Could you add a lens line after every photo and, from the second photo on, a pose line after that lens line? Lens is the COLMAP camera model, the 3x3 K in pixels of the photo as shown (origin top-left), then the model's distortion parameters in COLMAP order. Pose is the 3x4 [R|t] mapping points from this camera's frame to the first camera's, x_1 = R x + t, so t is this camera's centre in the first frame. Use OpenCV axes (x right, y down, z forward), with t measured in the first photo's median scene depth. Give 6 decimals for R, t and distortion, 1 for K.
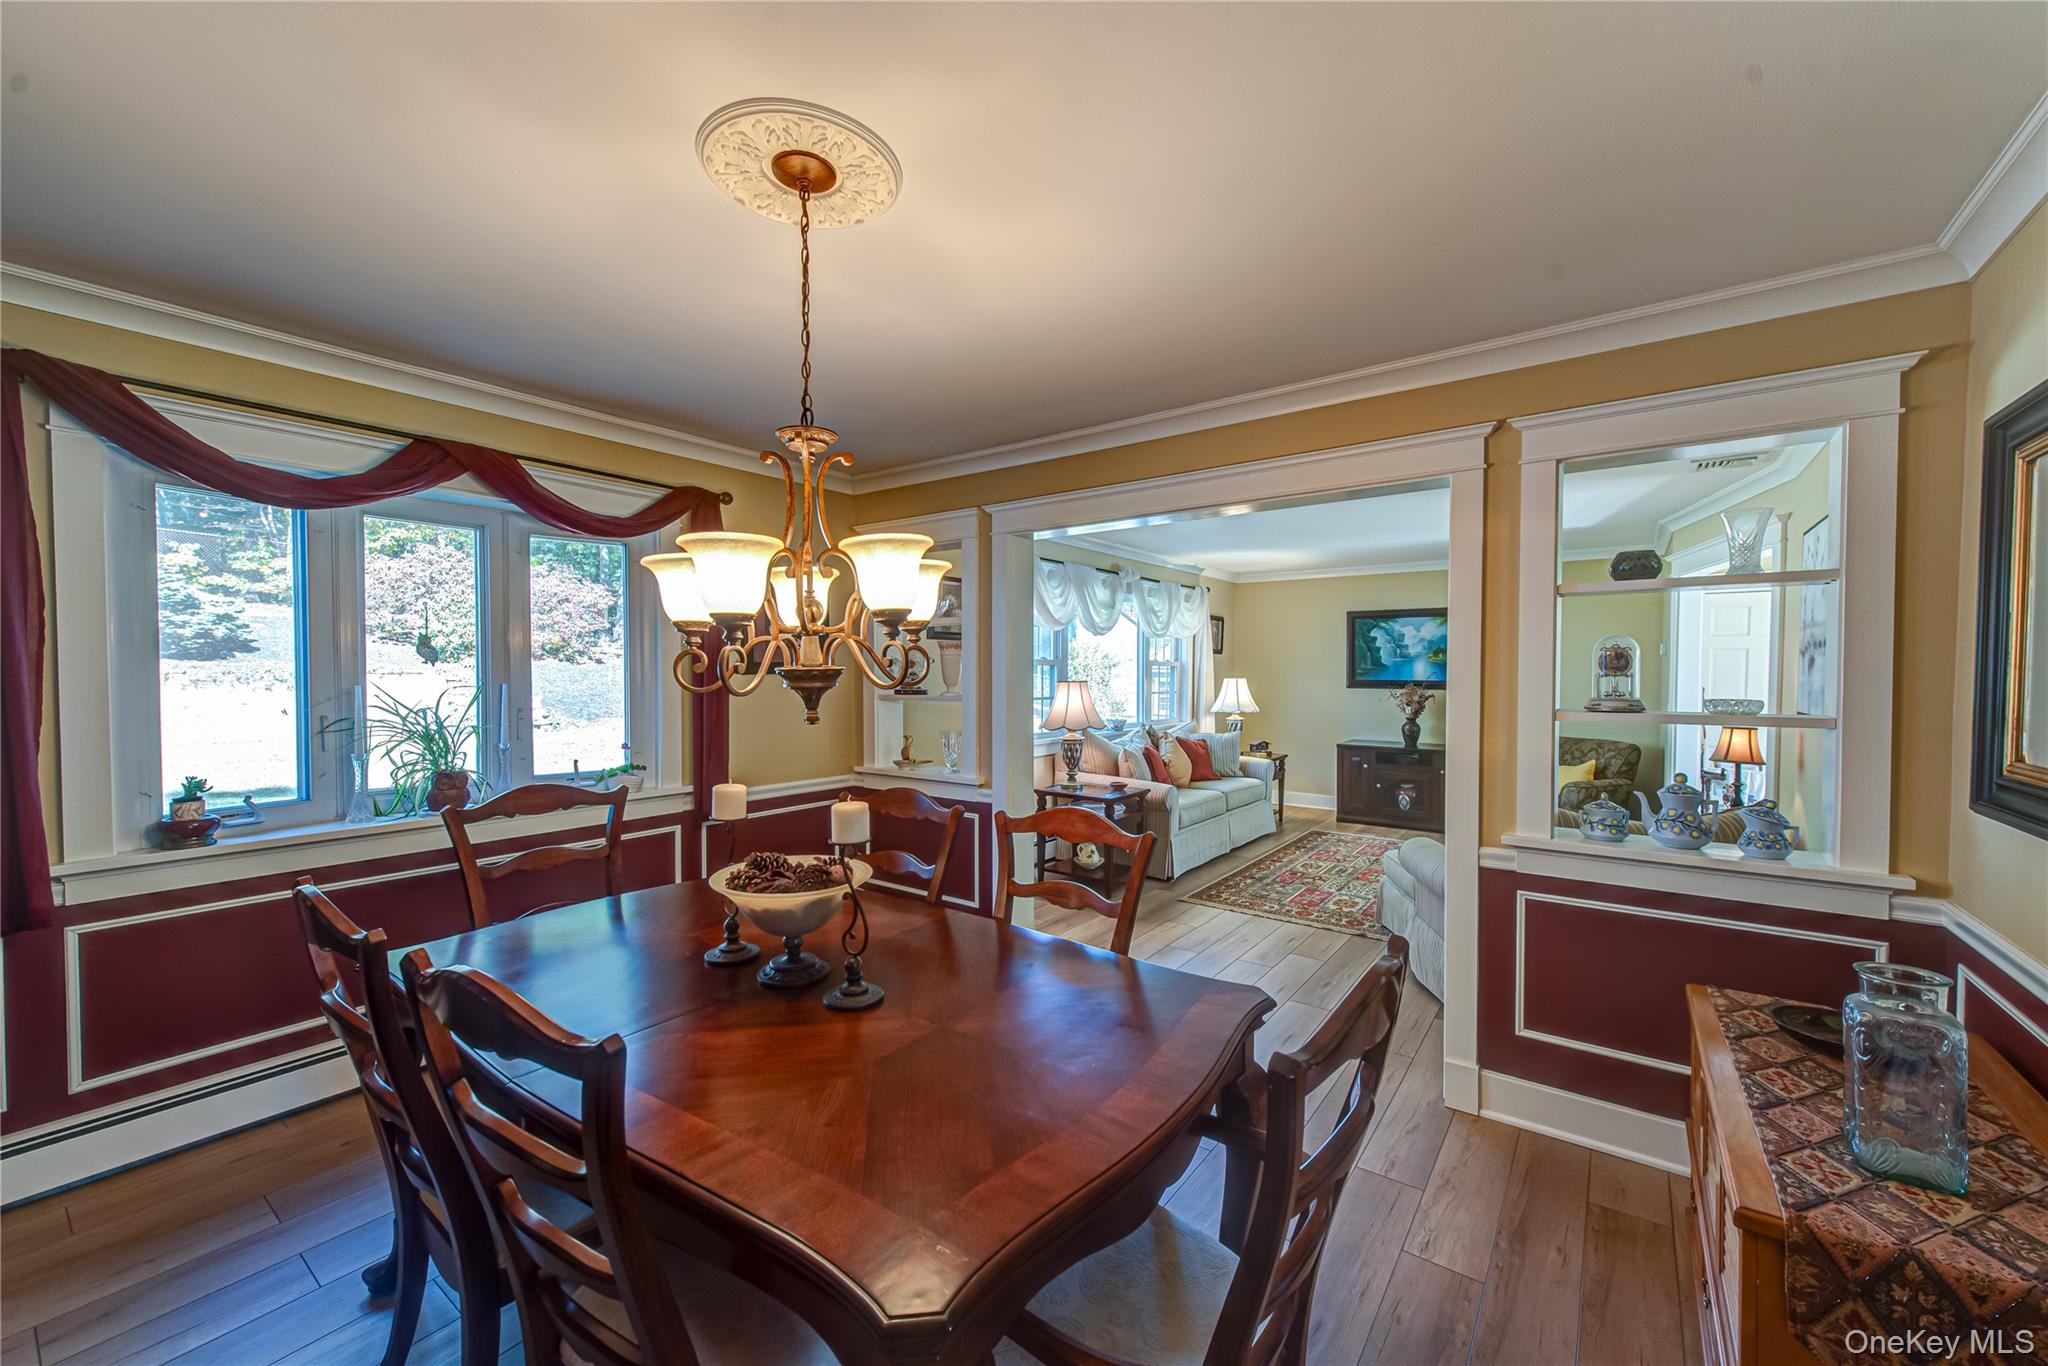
lens RADIAL K [[796.2, 0, 1031.3], [0, 796.2, 689.3], [0, 0, 1]] dist [0.013865, -0.004660]
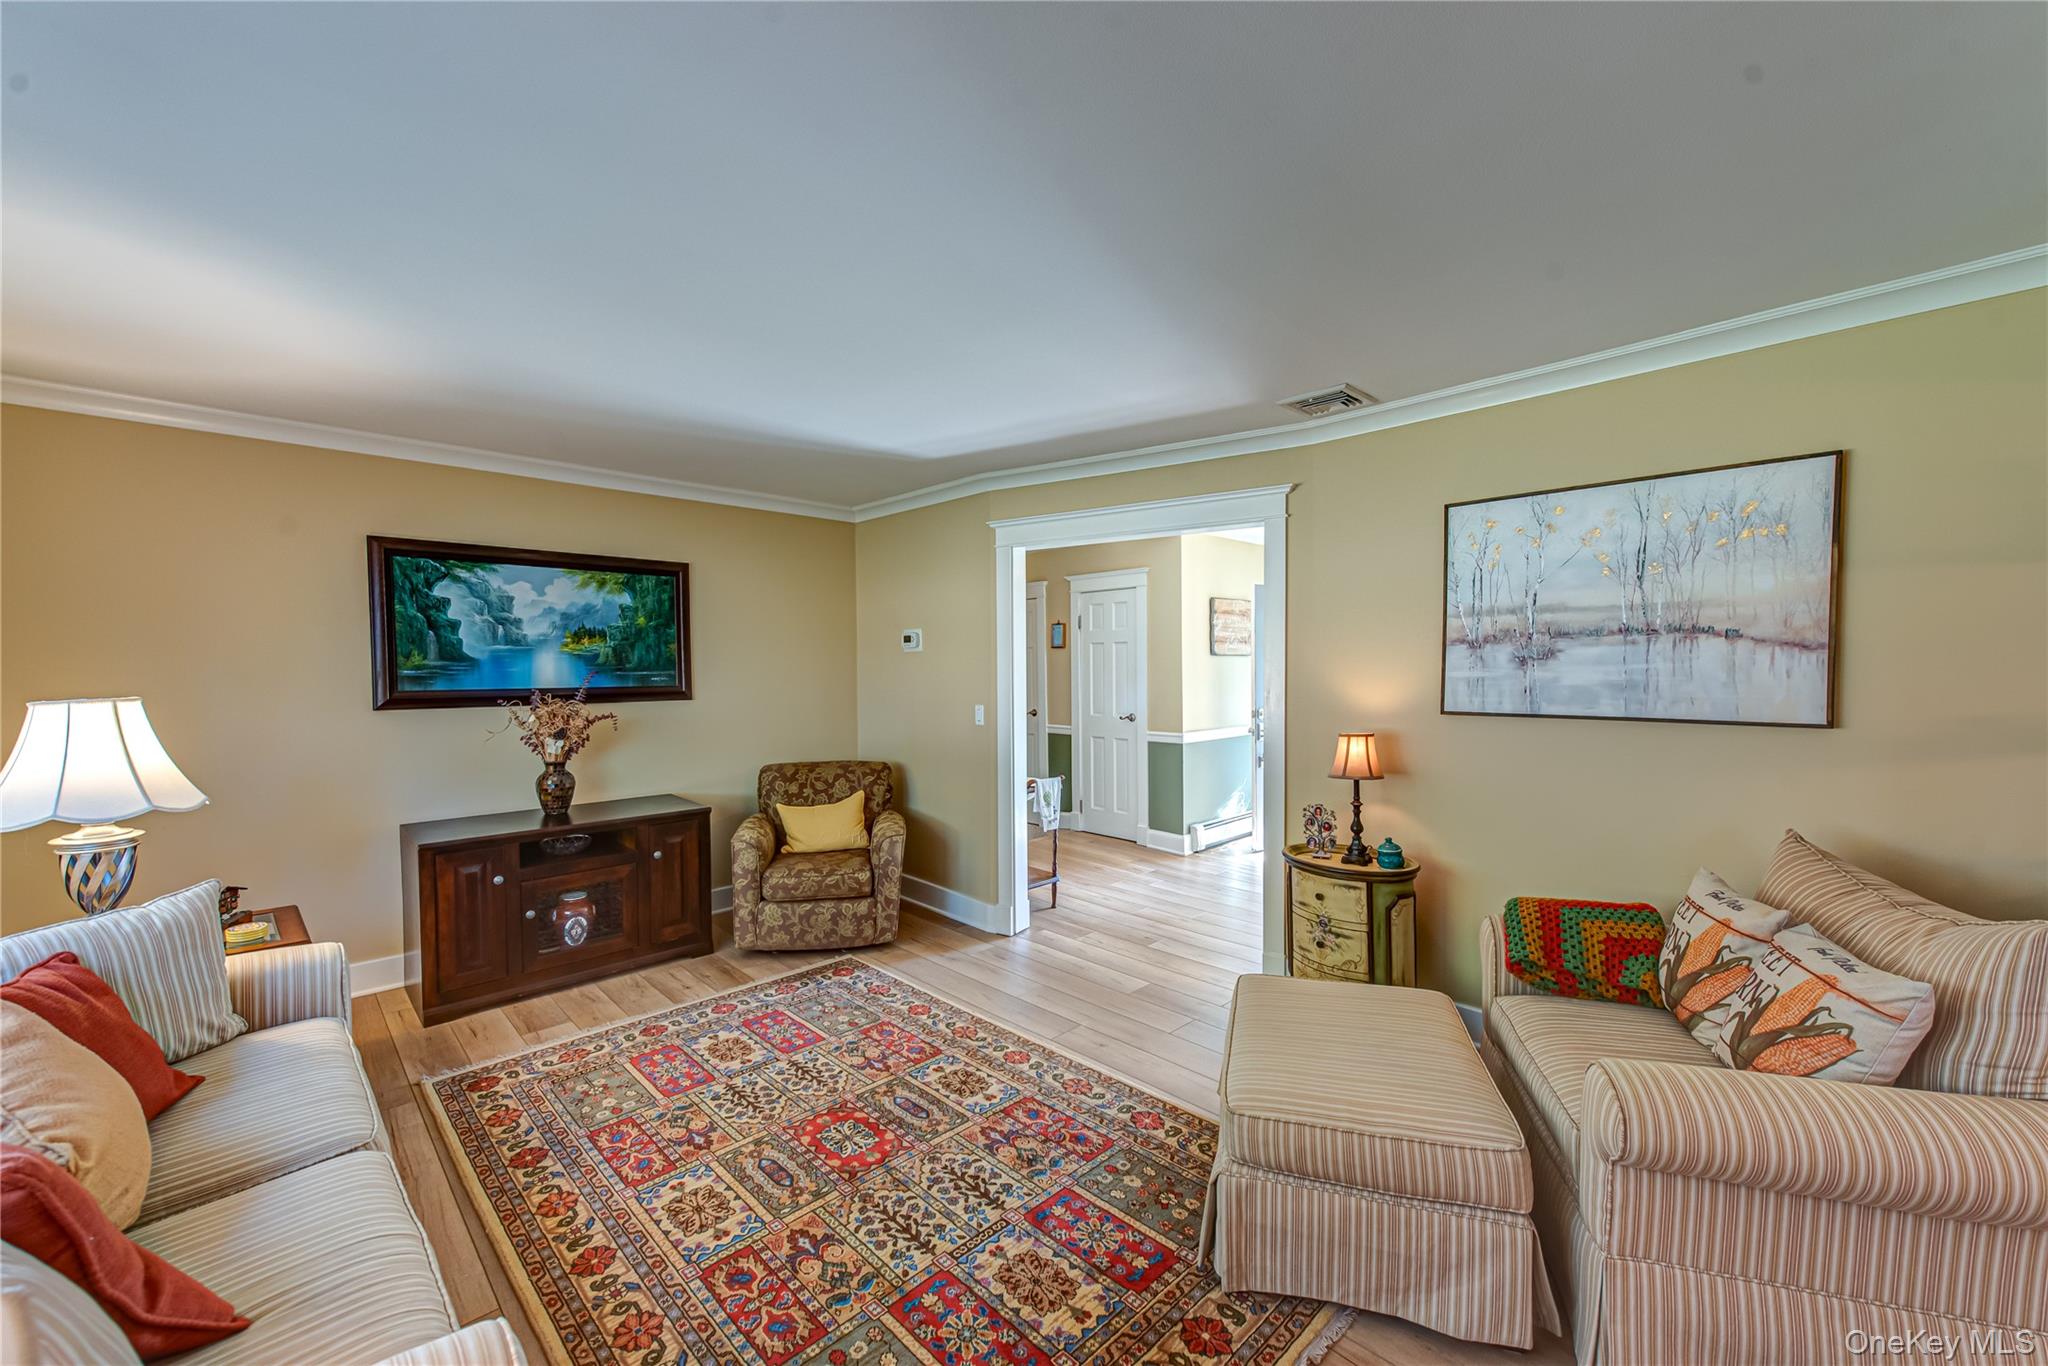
lens RADIAL K [[796.2, 0, 1034.9], [0, 796.2, 685.2], [0, 0, 1]] dist [0.013865, -0.004660]
pose [[0.152565, -0.027736, 0.987904, 0.016334], [0.030307, 0.999267, 0.023374, -0.015741], [-0.987829, 0.026374, 0.153294, 0.609237]]
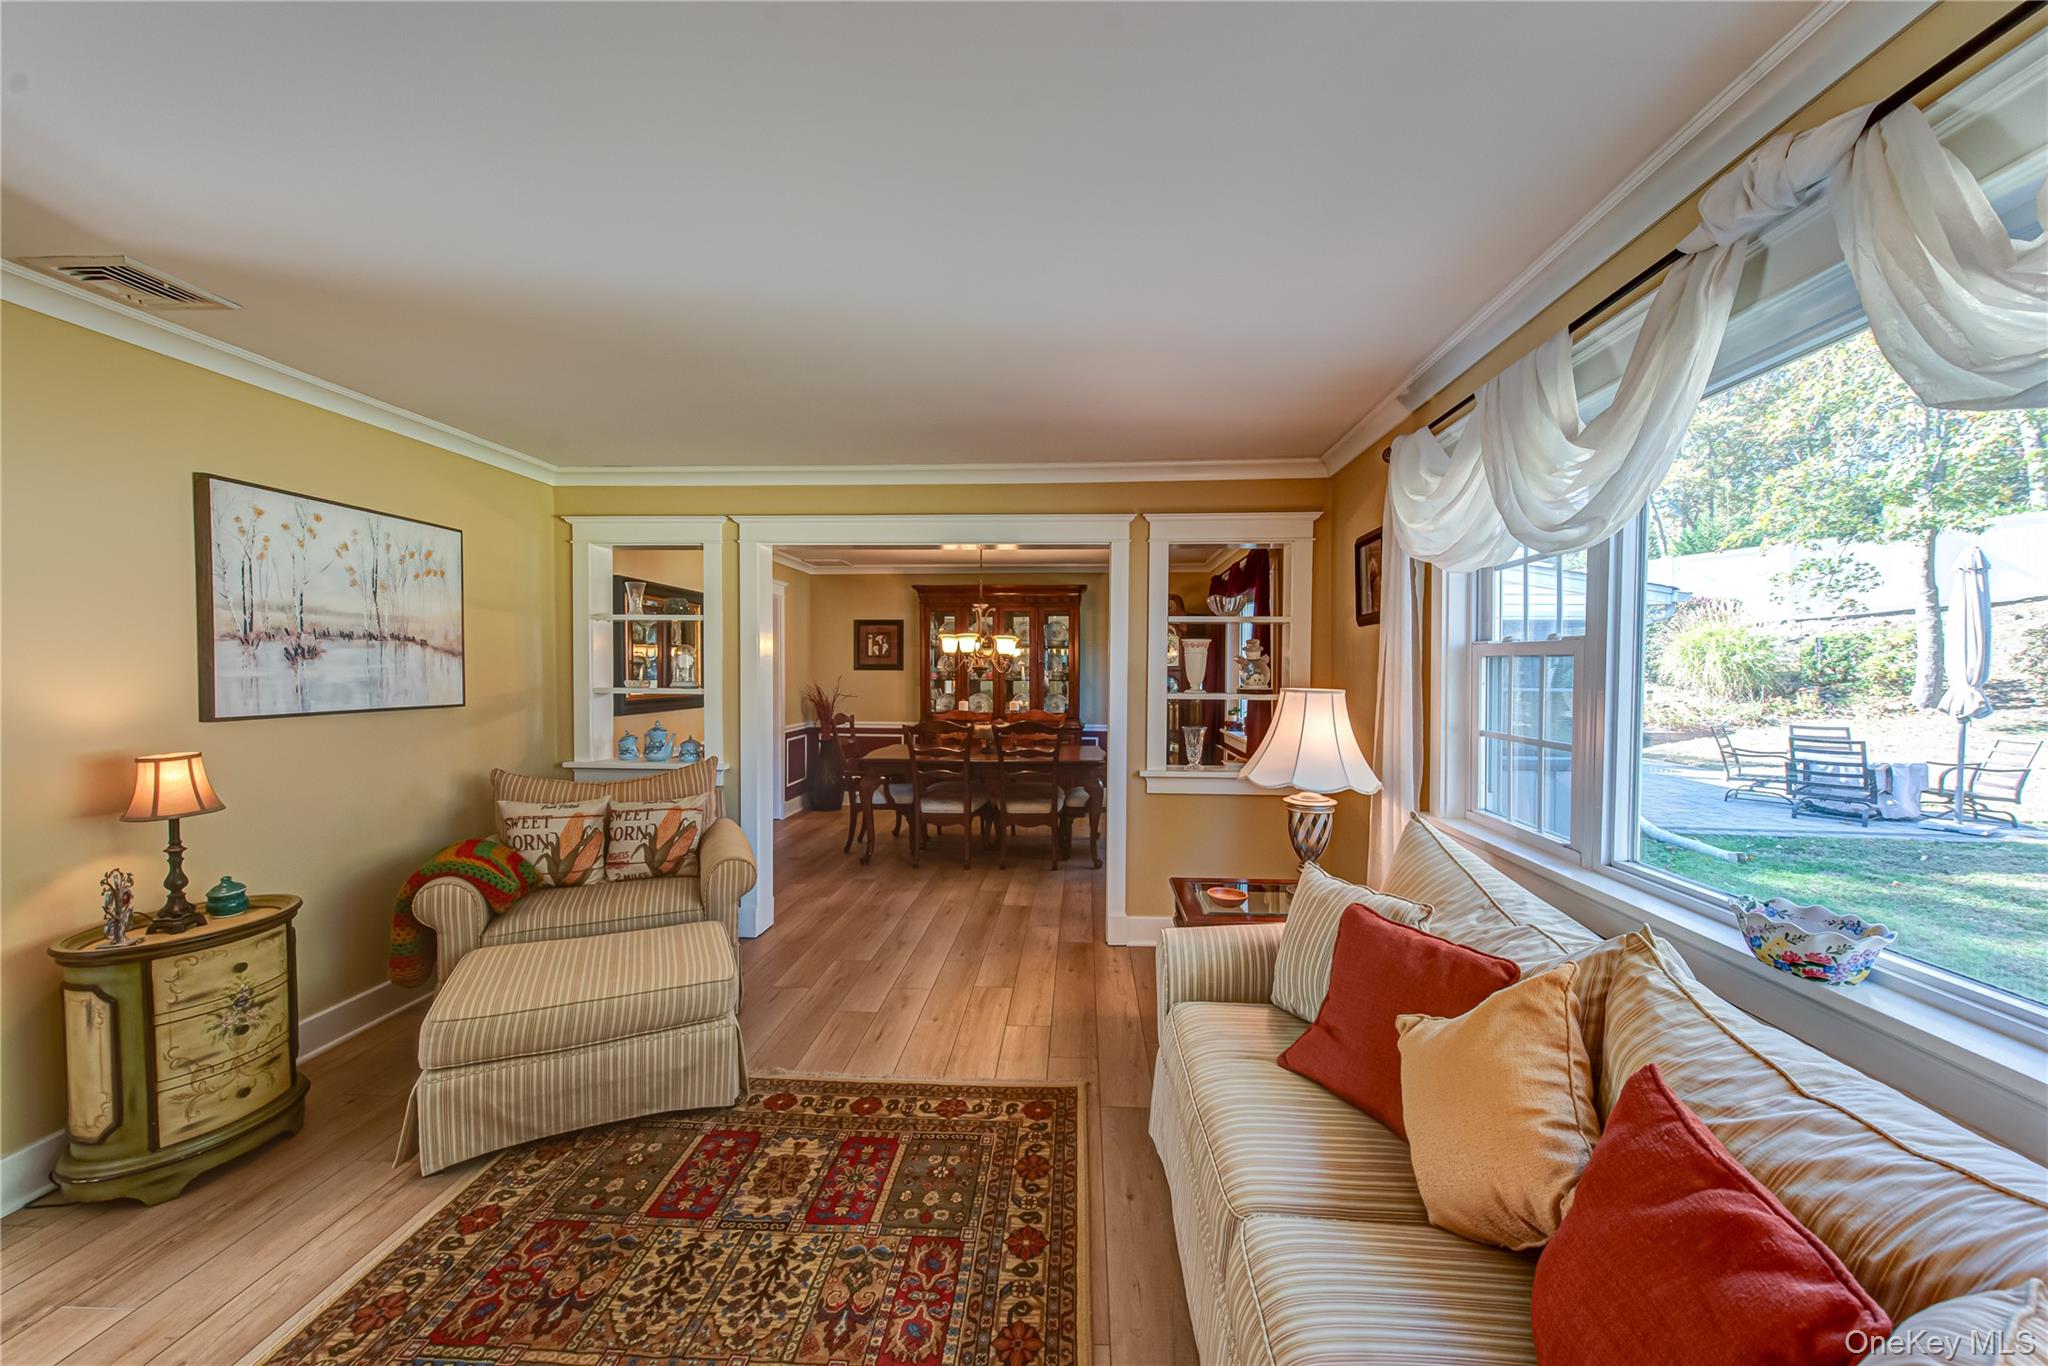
lens RADIAL K [[796.2, 0, 1032.3], [0, 796.2, 685.3], [0, 0, 1]] dist [0.013865, -0.004660]
pose [[-0.840973, 0.007013, -0.541031, 0.338540], [-0.019111, 0.998907, 0.042654, -0.022321], [0.540739, 0.046210, -0.839920, 0.944520]]
